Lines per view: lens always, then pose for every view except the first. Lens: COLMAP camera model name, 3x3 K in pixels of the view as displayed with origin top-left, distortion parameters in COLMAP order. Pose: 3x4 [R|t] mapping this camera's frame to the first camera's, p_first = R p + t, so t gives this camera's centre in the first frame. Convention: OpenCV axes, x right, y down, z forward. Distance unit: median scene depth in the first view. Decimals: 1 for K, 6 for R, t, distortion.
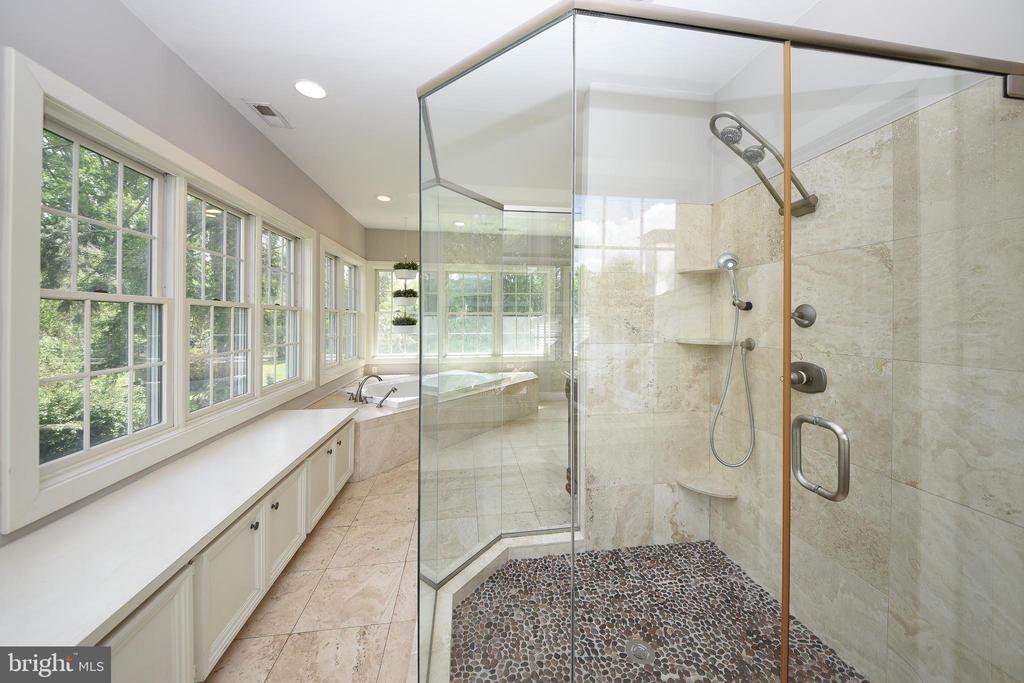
lens RADIAL K [[359.4, 0, 515.4], [0, 359.4, 320.4], [0, 0, 1]] dist [0.000325, 0.000019]
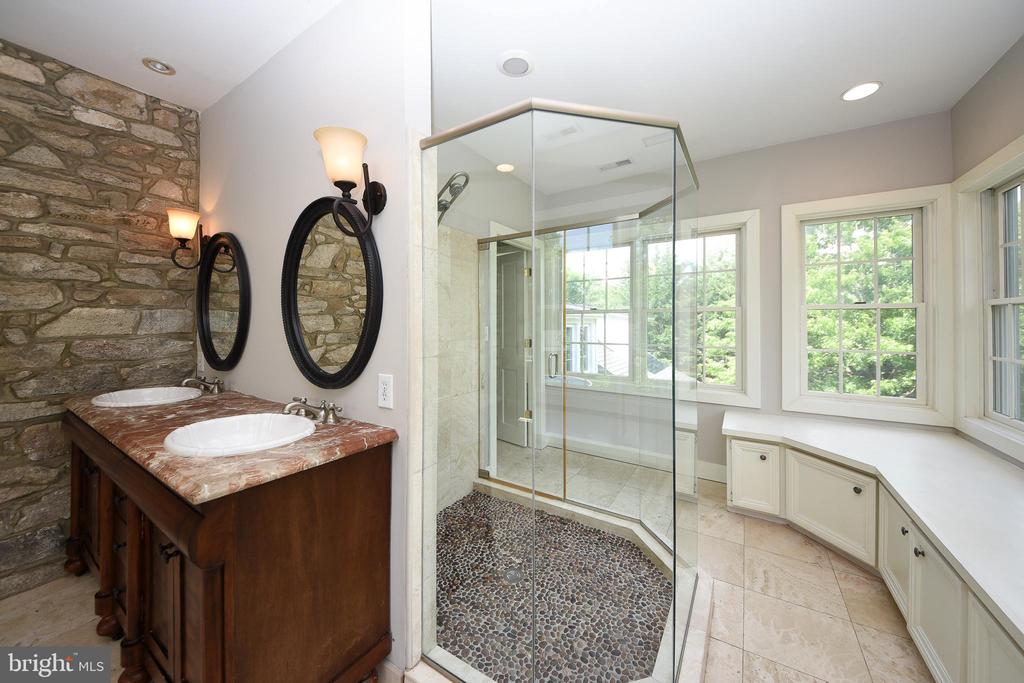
lens RADIAL K [[359.4, 0, 515.4], [0, 359.4, 320.4], [0, 0, 1]] dist [0.000325, 0.000019]
pose [[-0.755722, -0.001696, 0.654891, -0.464703], [-0.003172, 0.999994, -0.001070, -0.005784], [-0.654885, -0.002886, -0.755723, 1.801492]]
